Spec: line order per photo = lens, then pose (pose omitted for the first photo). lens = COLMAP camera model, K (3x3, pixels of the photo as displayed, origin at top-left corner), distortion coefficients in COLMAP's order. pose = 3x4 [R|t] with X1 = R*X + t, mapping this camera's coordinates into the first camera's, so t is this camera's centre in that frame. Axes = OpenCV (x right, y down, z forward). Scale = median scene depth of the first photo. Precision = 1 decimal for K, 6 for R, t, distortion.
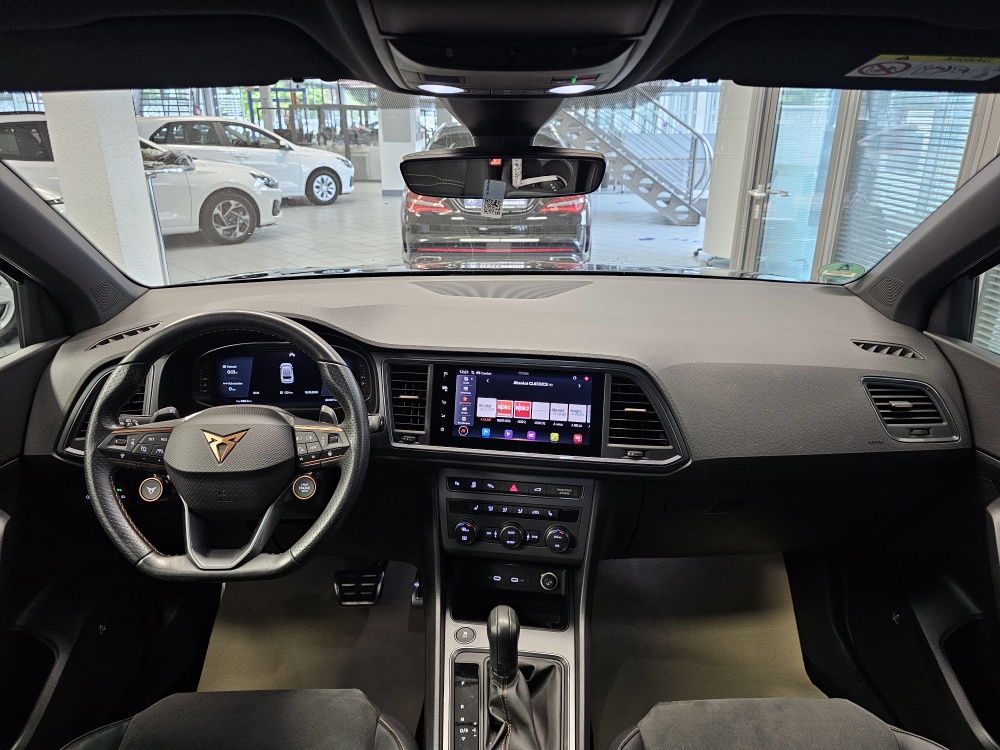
lens RADIAL K [[680.0, 0, 514.3], [0, 680.0, 371.4], [0, 0, 1]] dist [0.041452, -0.054583]
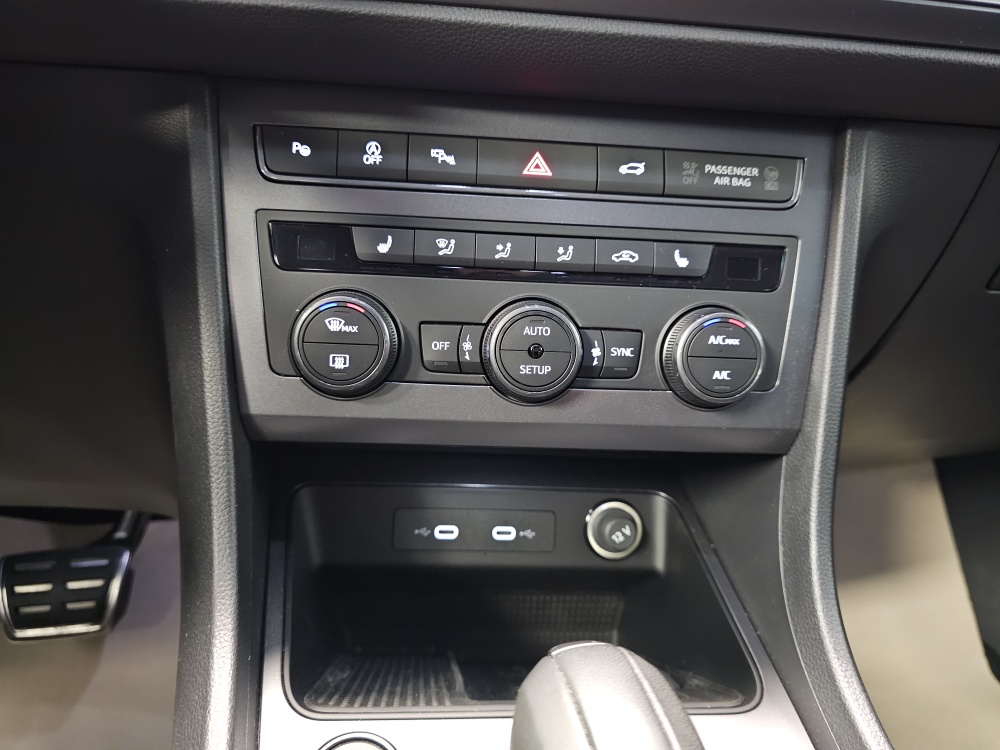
lens RADIAL K [[680.0, 0, 506.6], [0, 680.0, 372.9], [0, 0, 1]] dist [0.041452, -0.054583]
pose [[0.979443, -0.014537, 0.201195, -0.064895], [0.009114, 0.999570, 0.027853, 0.246316], [-0.201513, -0.025446, 0.979155, 0.768895]]
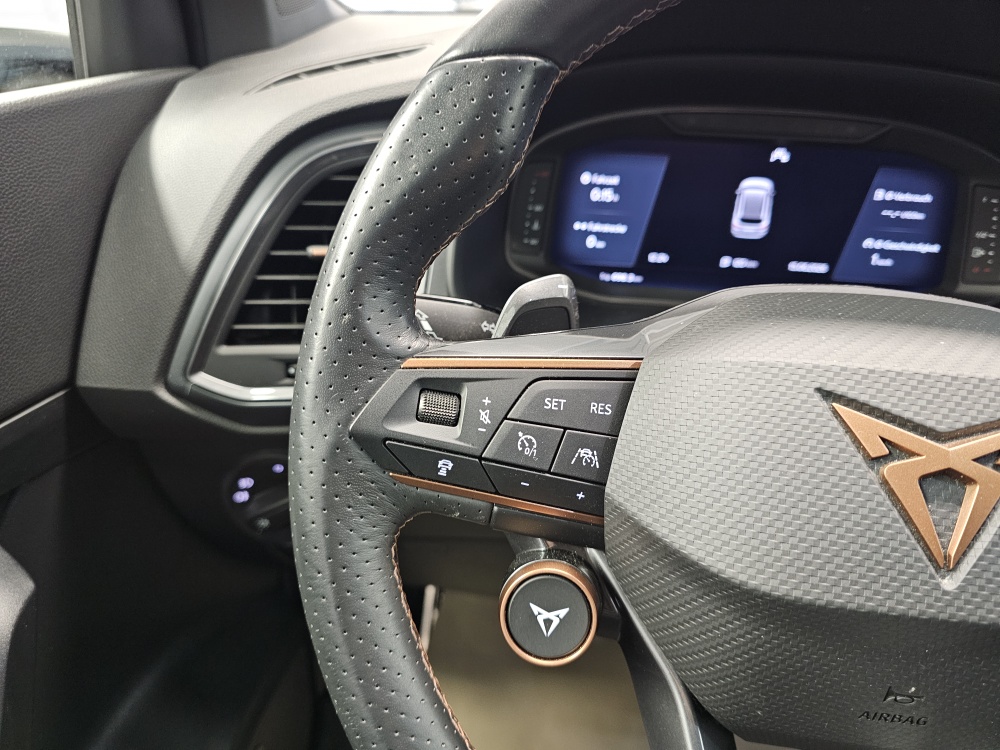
lens RADIAL K [[680.0, 0, 500.4], [0, 680.0, 373.0], [0, 0, 1]] dist [0.041452, -0.054583]
pose [[0.989199, 0.094901, -0.111710, -0.453854], [-0.077078, 0.985018, 0.154268, 0.046659], [0.124676, -0.143991, 0.981694, 0.668191]]
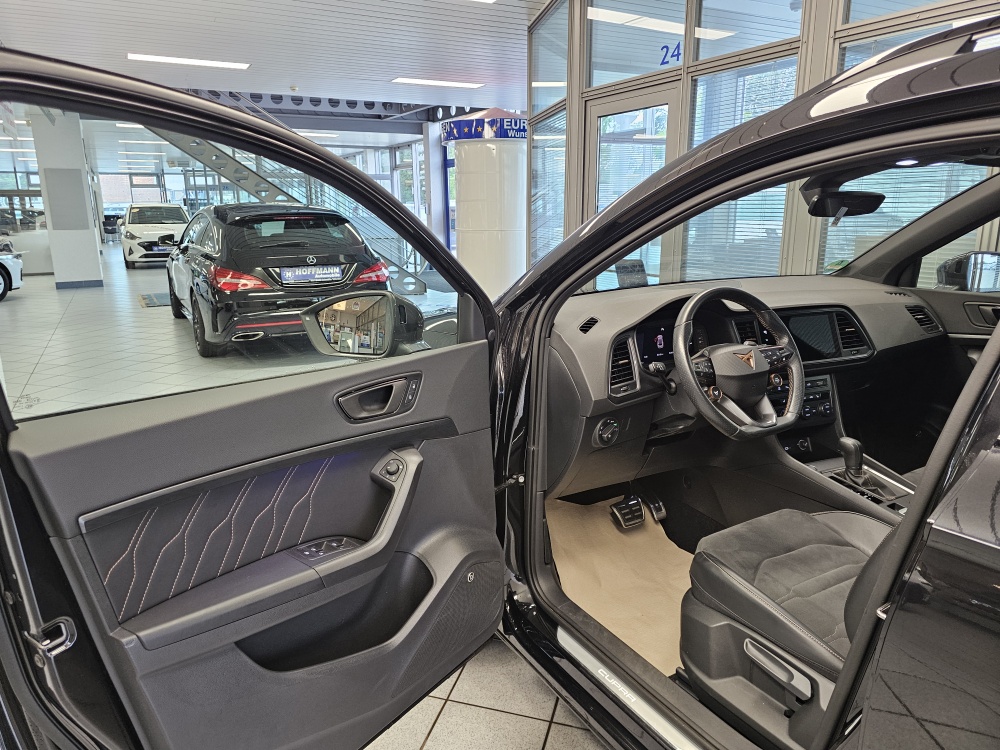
lens RADIAL K [[680.0, 0, 504.0], [0, 680.0, 370.9], [0, 0, 1]] dist [0.041452, -0.054583]
pose [[0.858348, -0.124083, 0.497837, -1.520040], [0.183007, 0.980534, -0.071140, 0.121805], [-0.479319, 0.152170, 0.864348, -0.148372]]
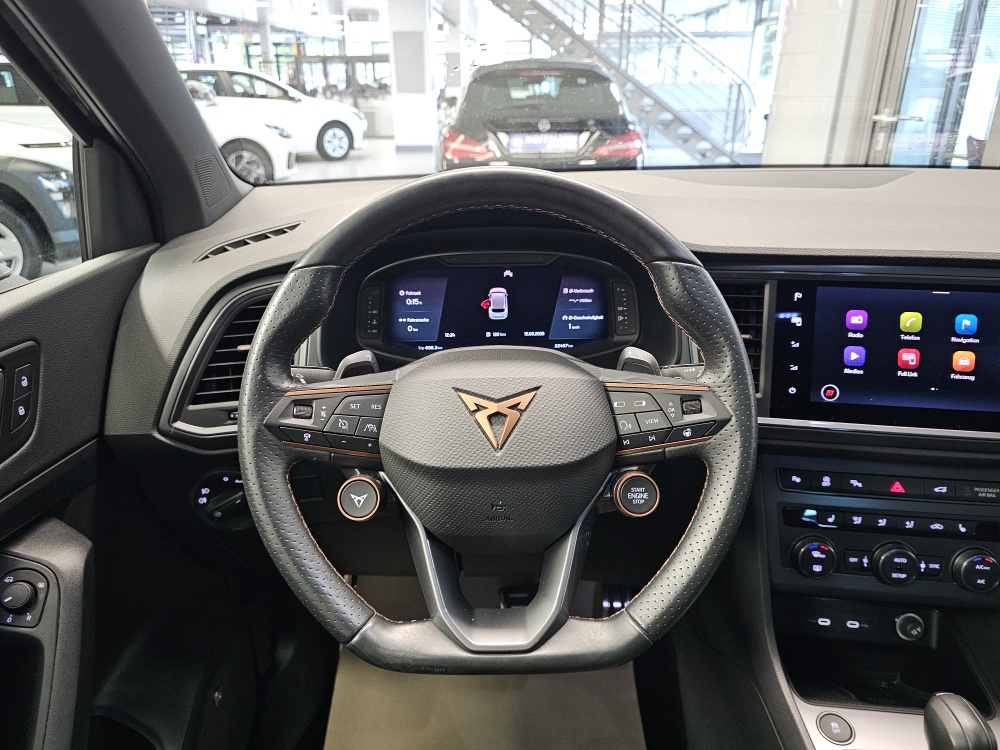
lens RADIAL K [[680.0, 0, 500.7], [0, 680.0, 370.7], [0, 0, 1]] dist [0.041452, -0.054583]
pose [[0.999907, -0.003362, -0.013195, -0.352272], [0.003962, 0.998948, 0.045683, 0.040021], [0.013028, -0.045731, 0.998869, 0.399109]]
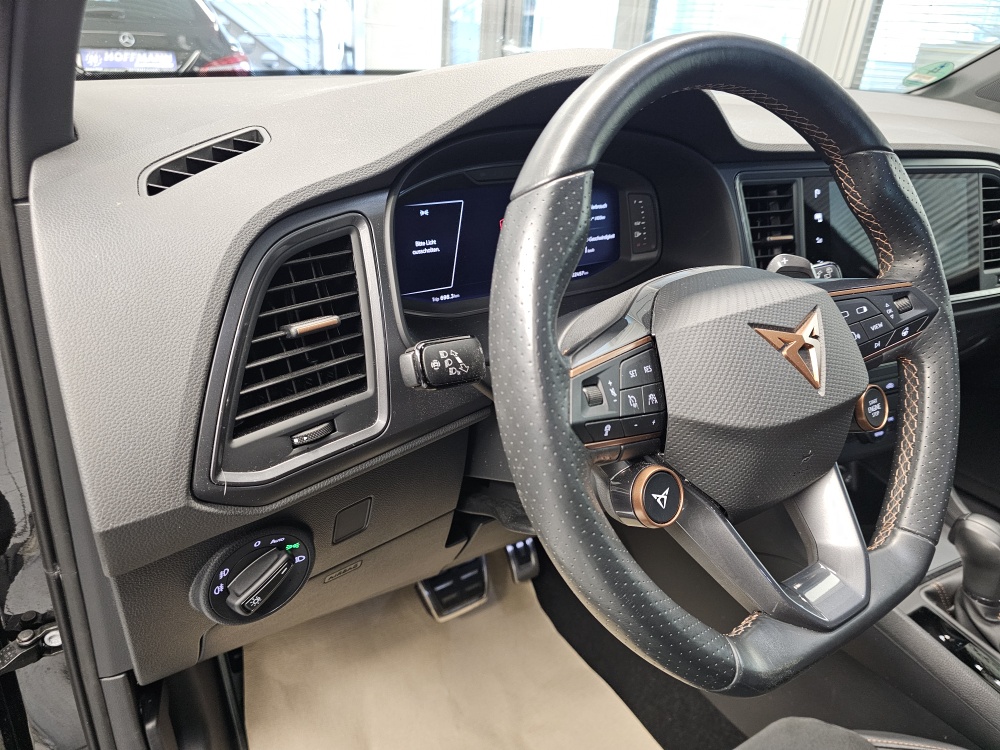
lens RADIAL K [[680.0, 0, 492.5], [0, 680.0, 381.8], [0, 0, 1]] dist [0.041452, -0.054583]
pose [[0.839548, -0.201218, 0.504649, -0.684588], [0.125523, 0.975593, 0.180174, 0.021462], [-0.528586, -0.087919, 0.844314, 0.623669]]
